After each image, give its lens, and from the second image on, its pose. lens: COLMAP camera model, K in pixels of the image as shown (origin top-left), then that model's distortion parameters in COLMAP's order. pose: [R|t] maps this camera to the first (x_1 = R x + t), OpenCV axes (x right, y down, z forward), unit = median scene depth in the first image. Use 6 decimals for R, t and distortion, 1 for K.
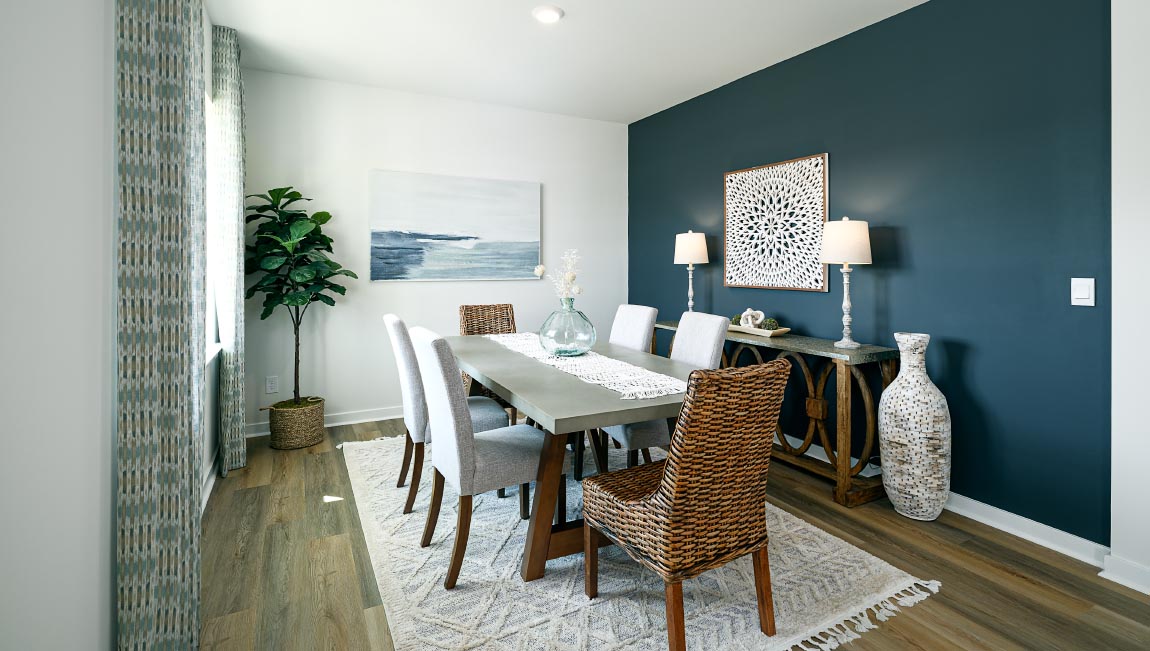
lens RADIAL K [[530.3, 0, 567.8], [0, 530.3, 279.6], [0, 0, 1]] dist [-0.004783, -0.000195]
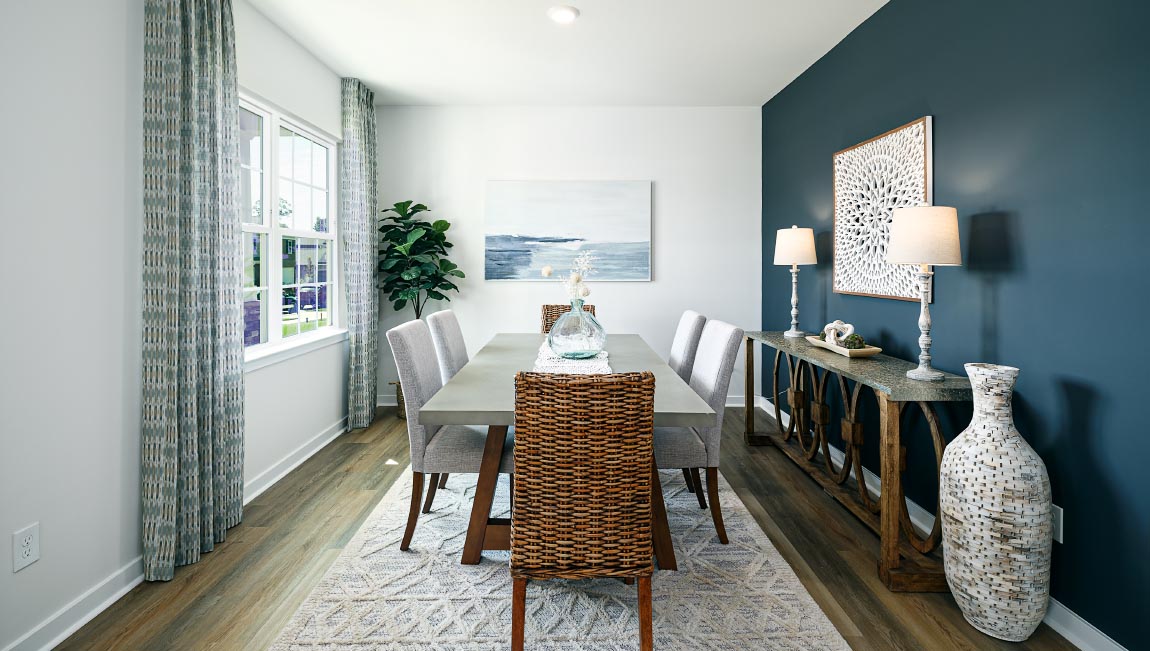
lens RADIAL K [[540.5, 0, 571.0], [0, 540.5, 284.5], [0, 0, 1]] dist [0.001970, 0.000168]
pose [[0.883798, 0.017463, -0.467543, 0.374374], [-0.014136, 0.999844, 0.010624, -0.003470], [0.467656, -0.002780, 0.883906, 0.087057]]
